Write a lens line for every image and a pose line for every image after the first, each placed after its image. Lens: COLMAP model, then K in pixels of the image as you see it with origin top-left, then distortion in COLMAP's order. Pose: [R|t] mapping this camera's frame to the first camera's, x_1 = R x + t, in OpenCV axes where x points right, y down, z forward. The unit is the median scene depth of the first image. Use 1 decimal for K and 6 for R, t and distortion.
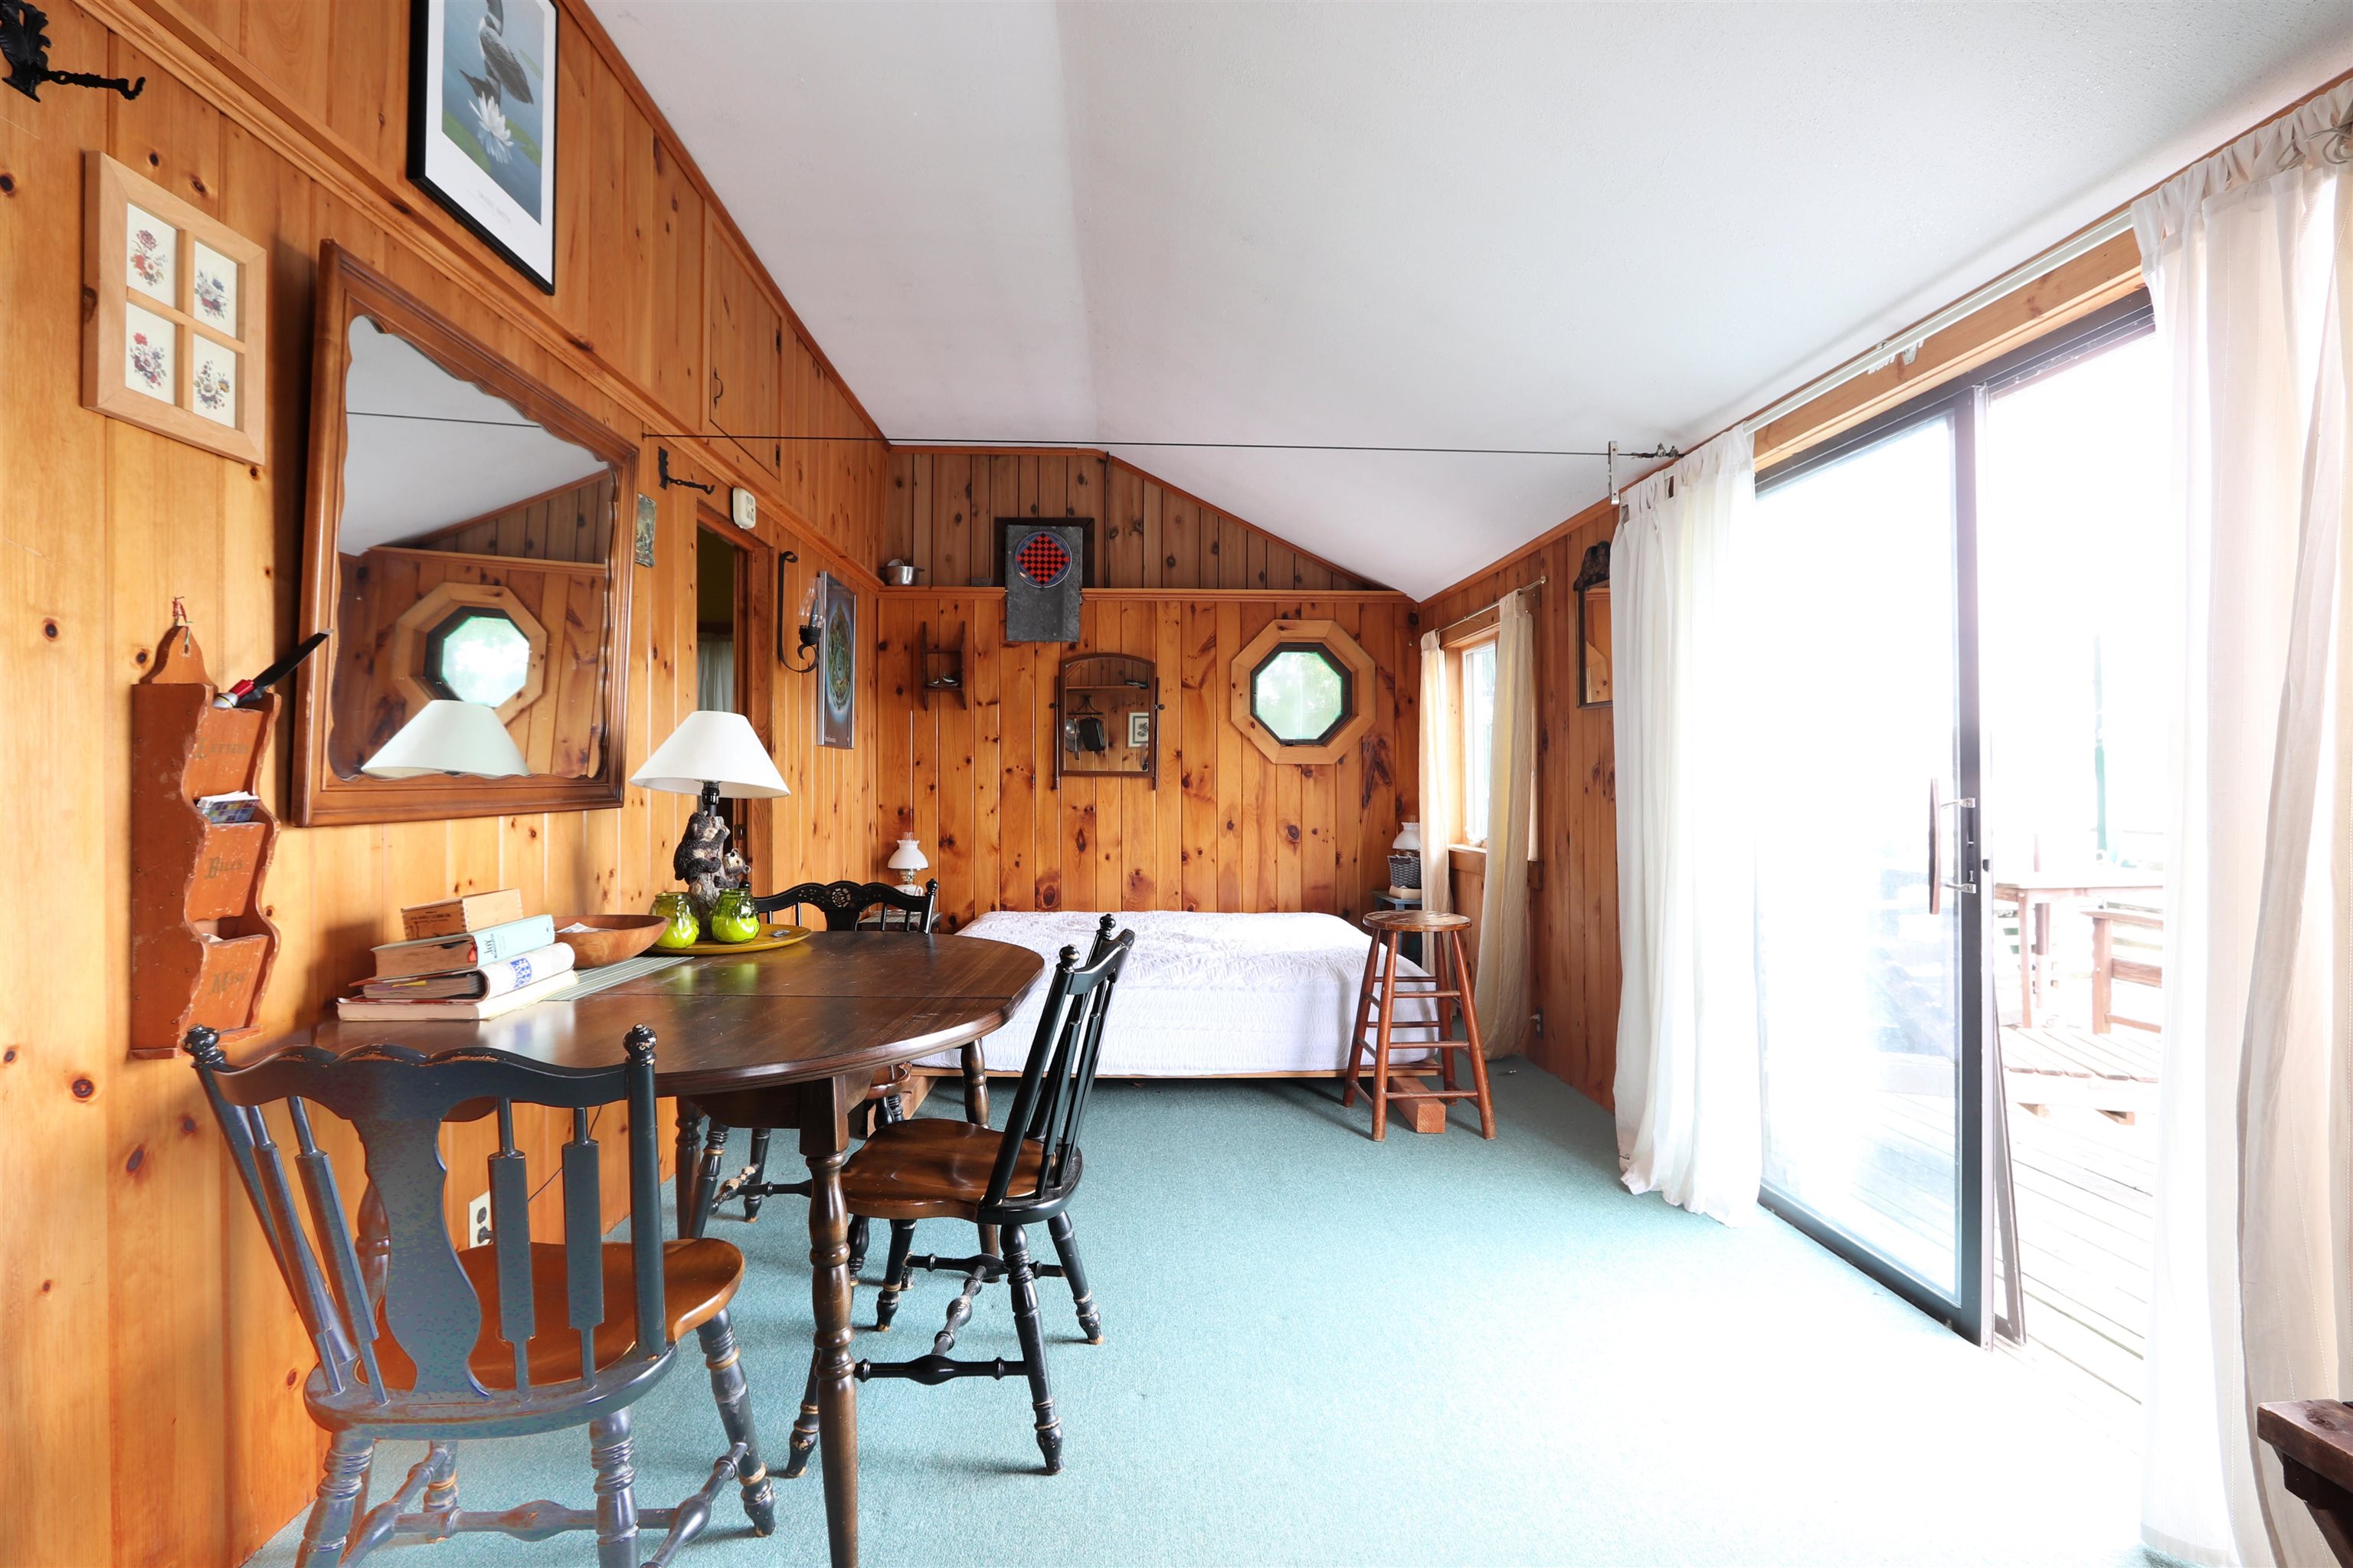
lens RADIAL K [[1181.4, 0, 1171.5], [0, 1181.4, 773.8], [0, 0, 1]] dist [-0.001141, 0.000072]
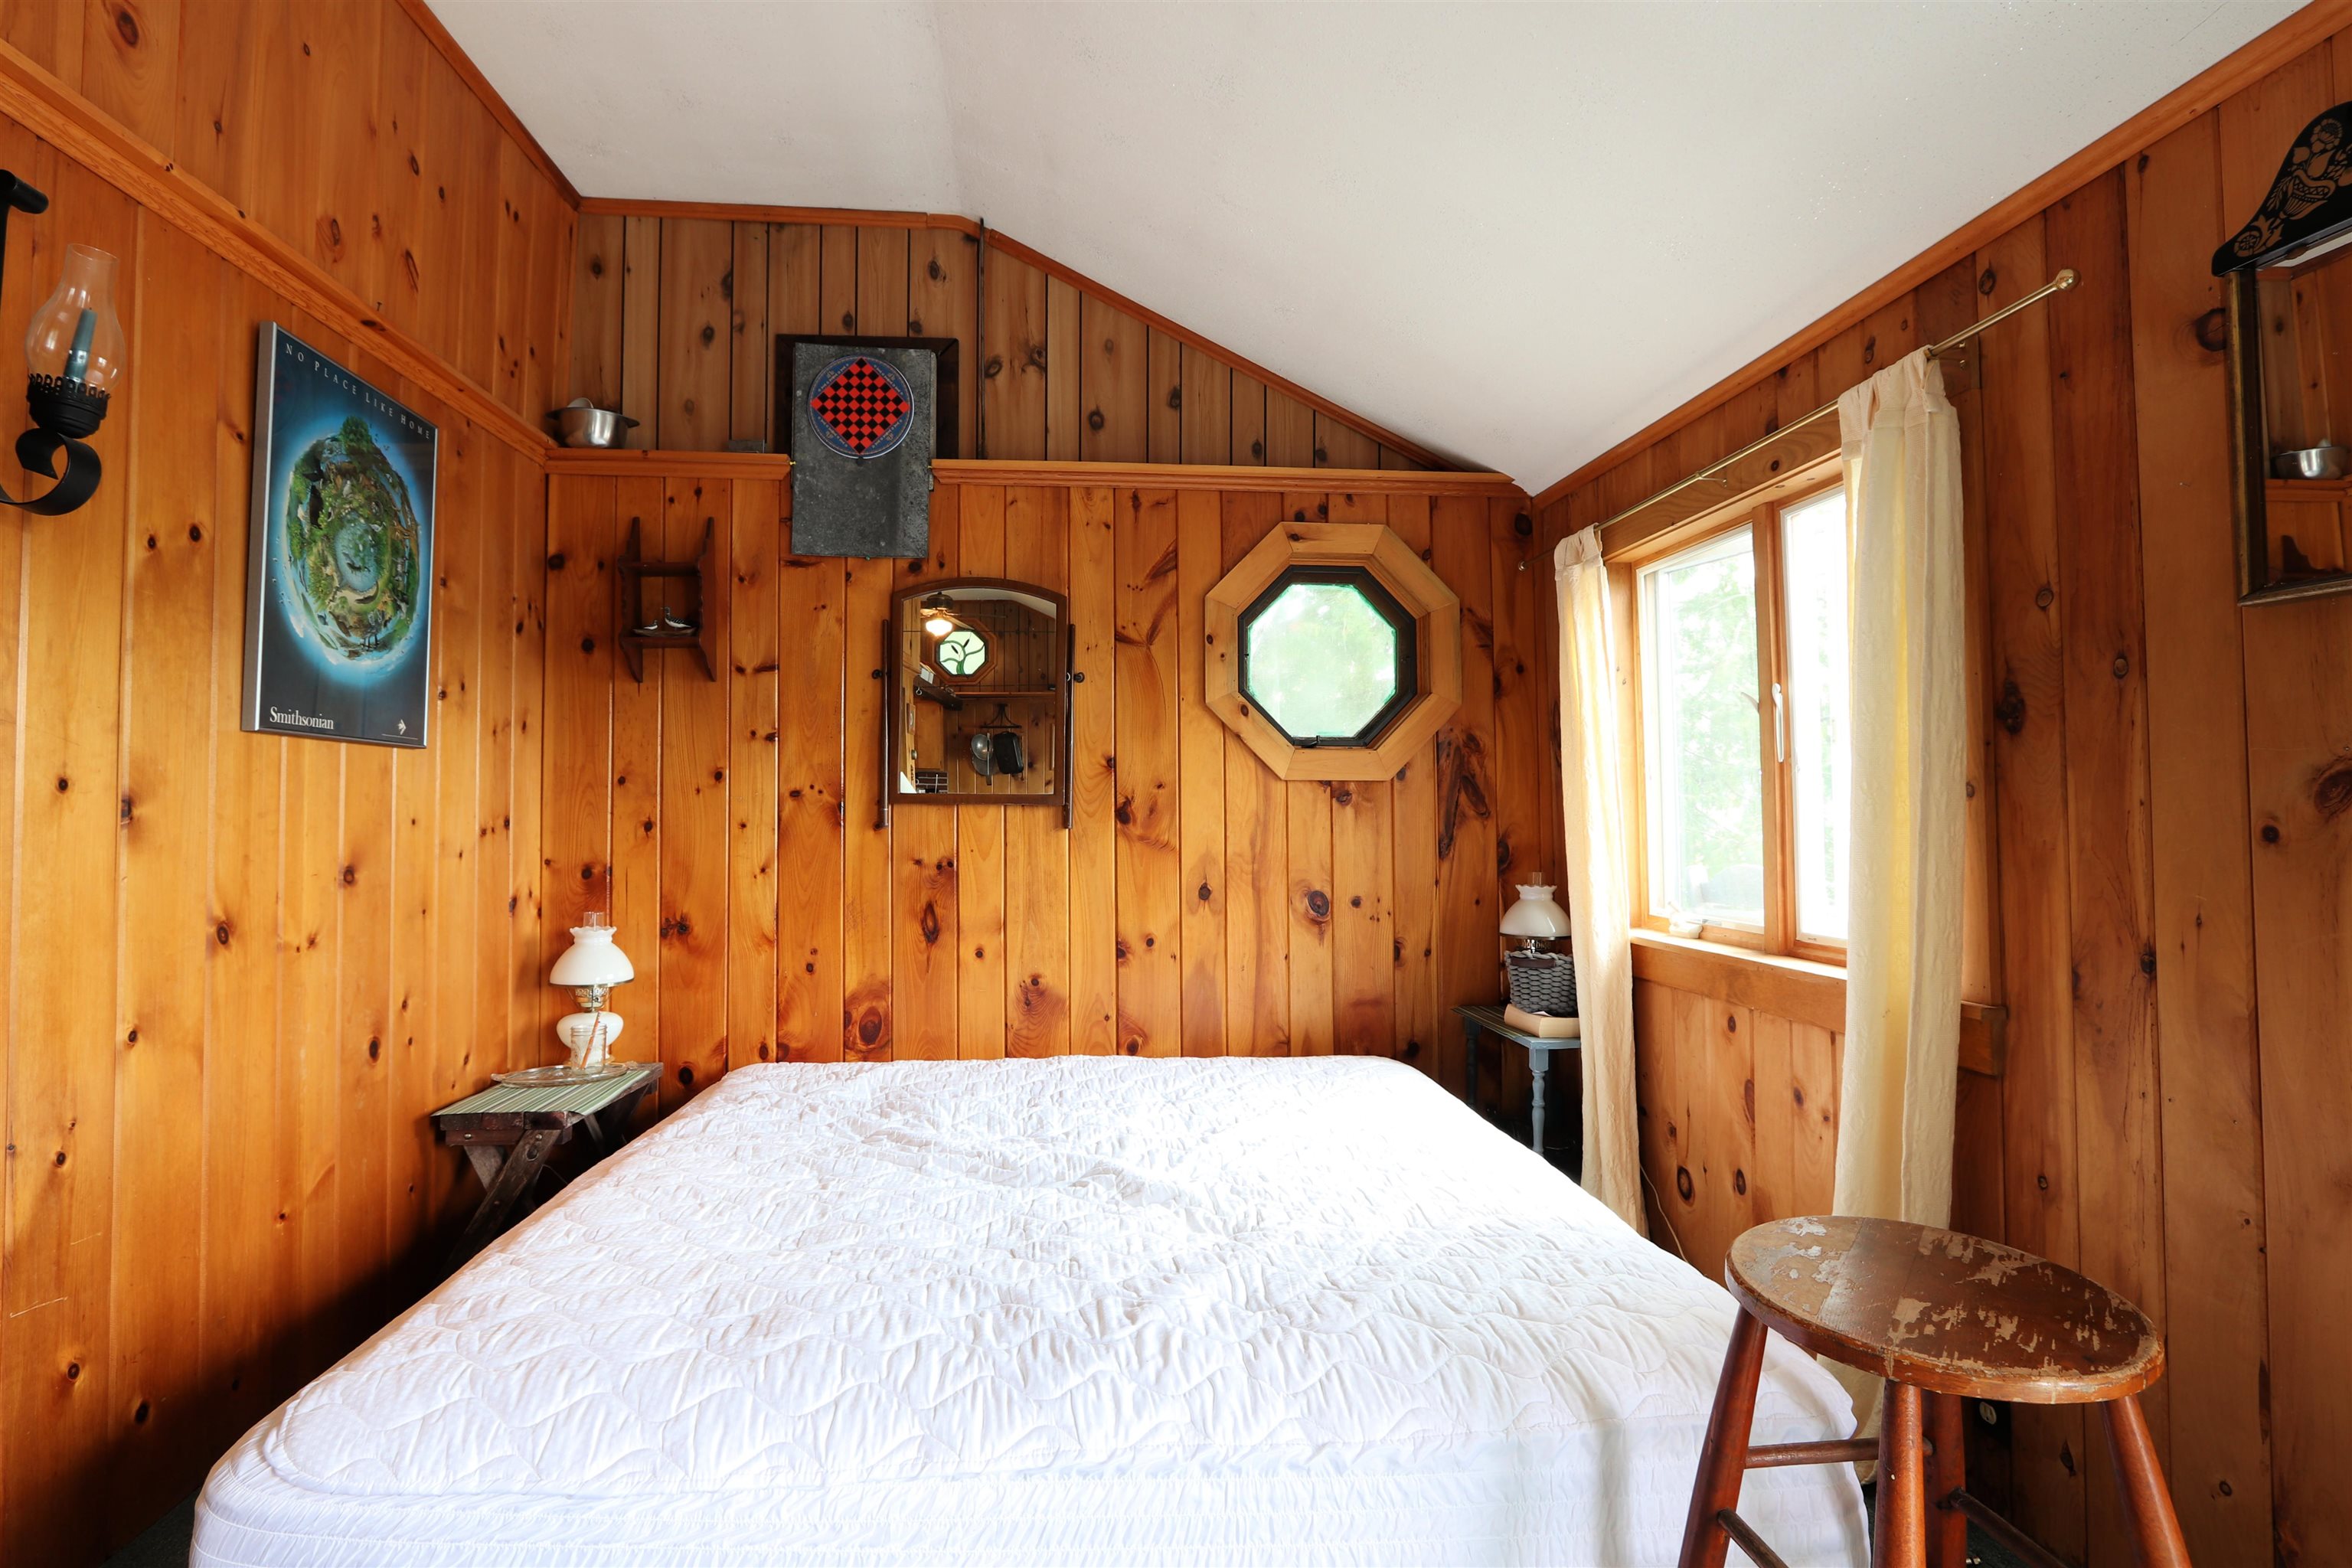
lens RADIAL K [[1128.9, 0, 1169.0], [0, 1128.9, 767.1], [0, 0, 1]] dist [-0.012414, 0.000659]
pose [[0.998621, -0.002147, 0.052451, 0.005680], [0.003780, 0.999510, -0.031061, 0.001665], [-0.052359, 0.031217, 0.998140, 0.475147]]
